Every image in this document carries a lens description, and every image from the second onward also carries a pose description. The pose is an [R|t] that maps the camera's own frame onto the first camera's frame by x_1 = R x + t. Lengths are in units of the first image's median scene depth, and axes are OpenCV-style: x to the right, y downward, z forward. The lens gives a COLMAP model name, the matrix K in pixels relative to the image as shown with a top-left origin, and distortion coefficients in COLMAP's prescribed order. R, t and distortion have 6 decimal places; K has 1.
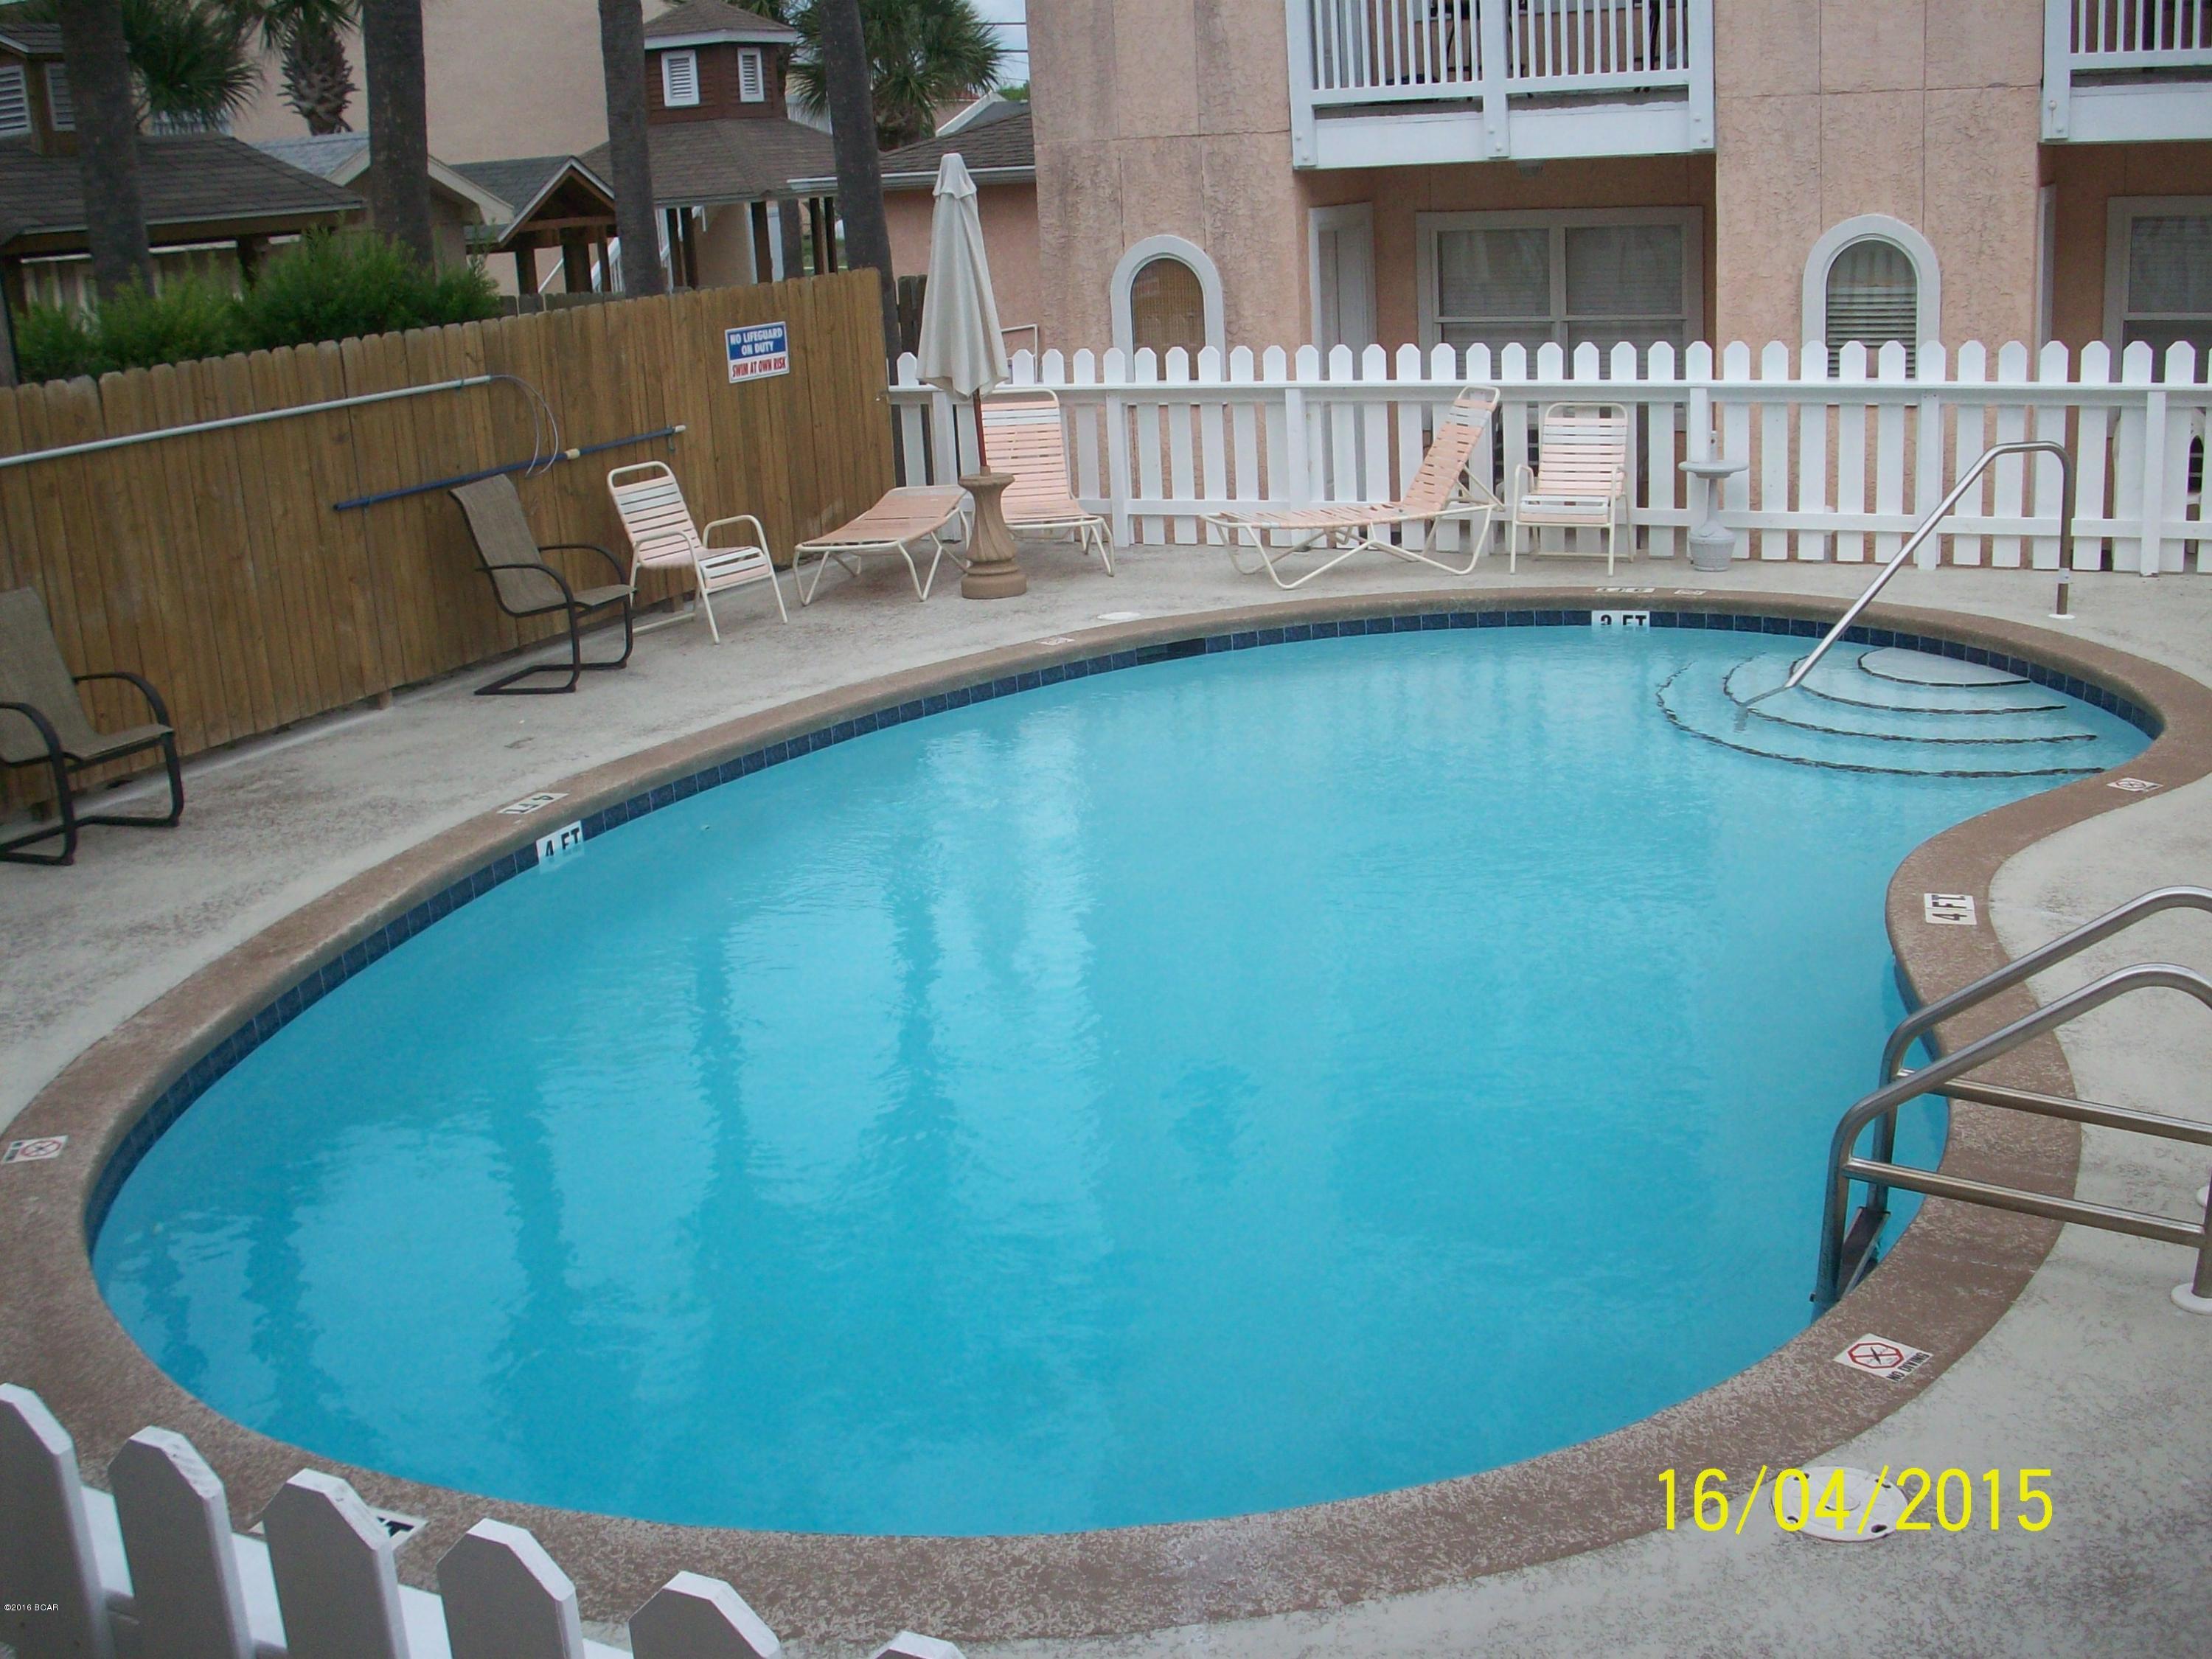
lens RADIAL K [[2388.1, 0, 1106.0], [0, 2388.1, 829.5], [0, 0, 1]] dist [-0.151996, 0.056927]
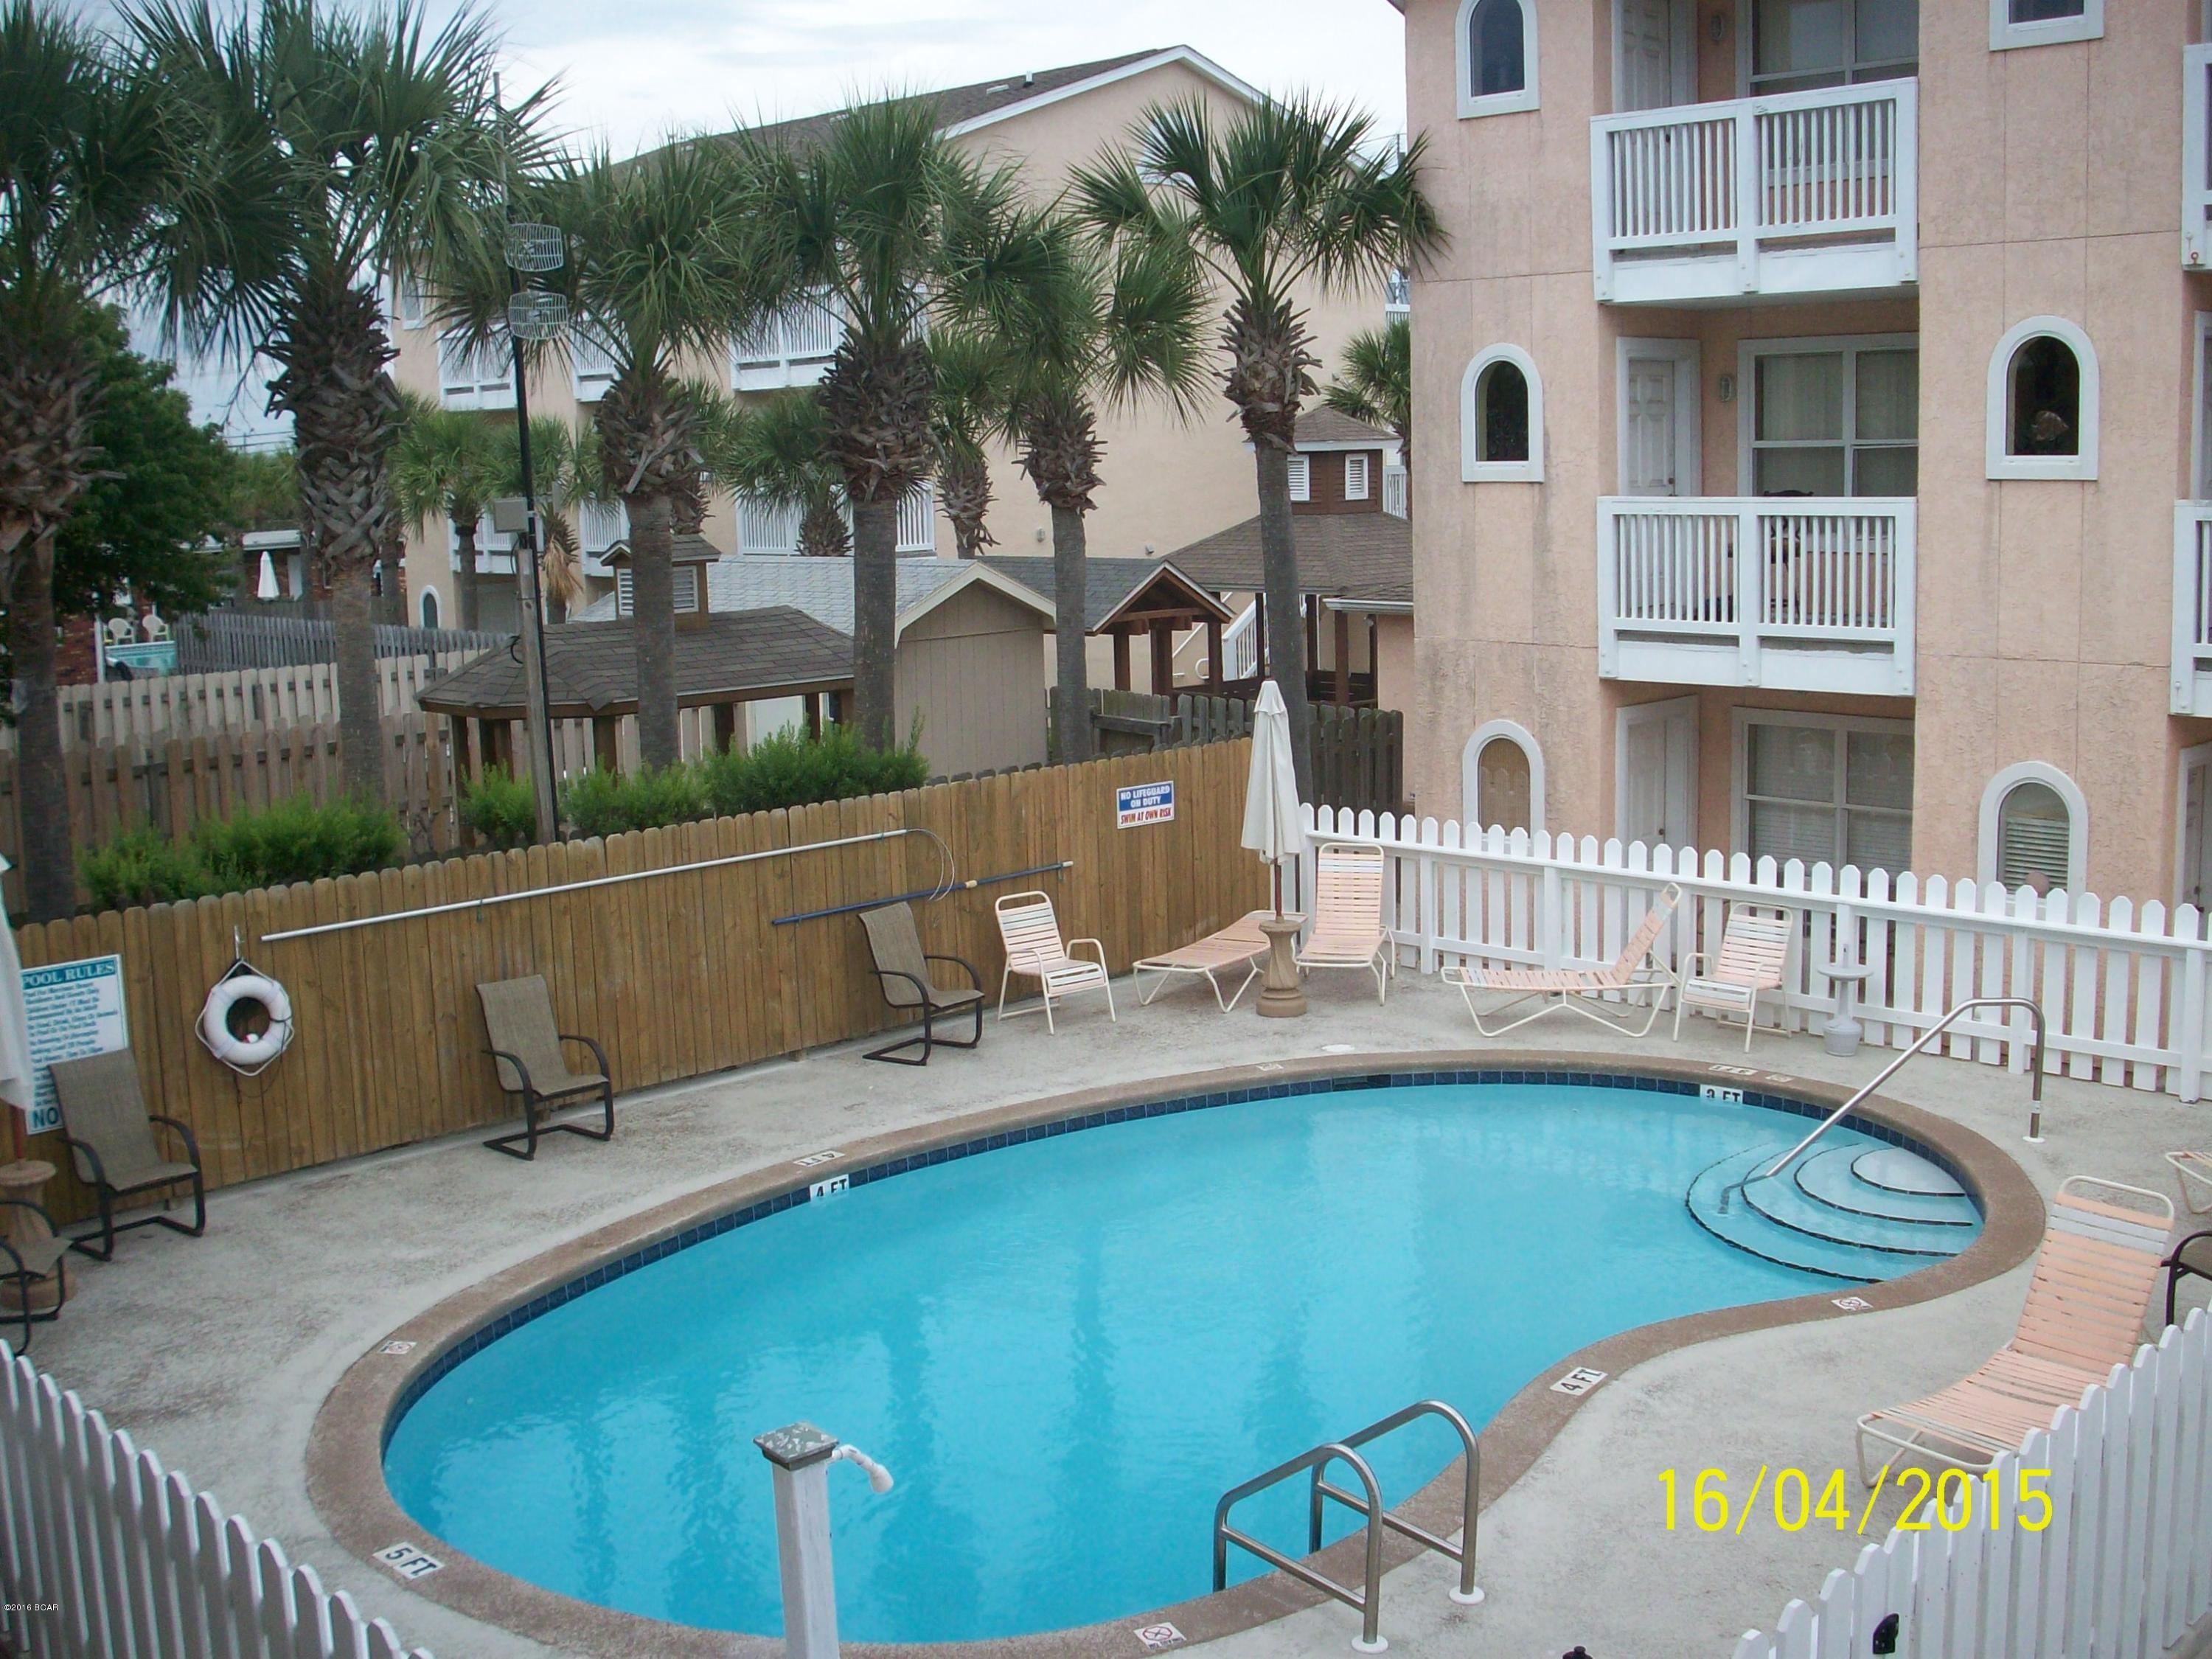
lens RADIAL K [[2388.1, 0, 1106.0], [0, 2388.1, 829.5], [0, 0, 1]] dist [-0.151996, 0.056927]
pose [[0.940109, 0.082060, -0.330850, 0.303756], [-0.115247, 0.989952, -0.081937, -0.085166], [0.320802, 0.115159, 0.940119, -0.284292]]
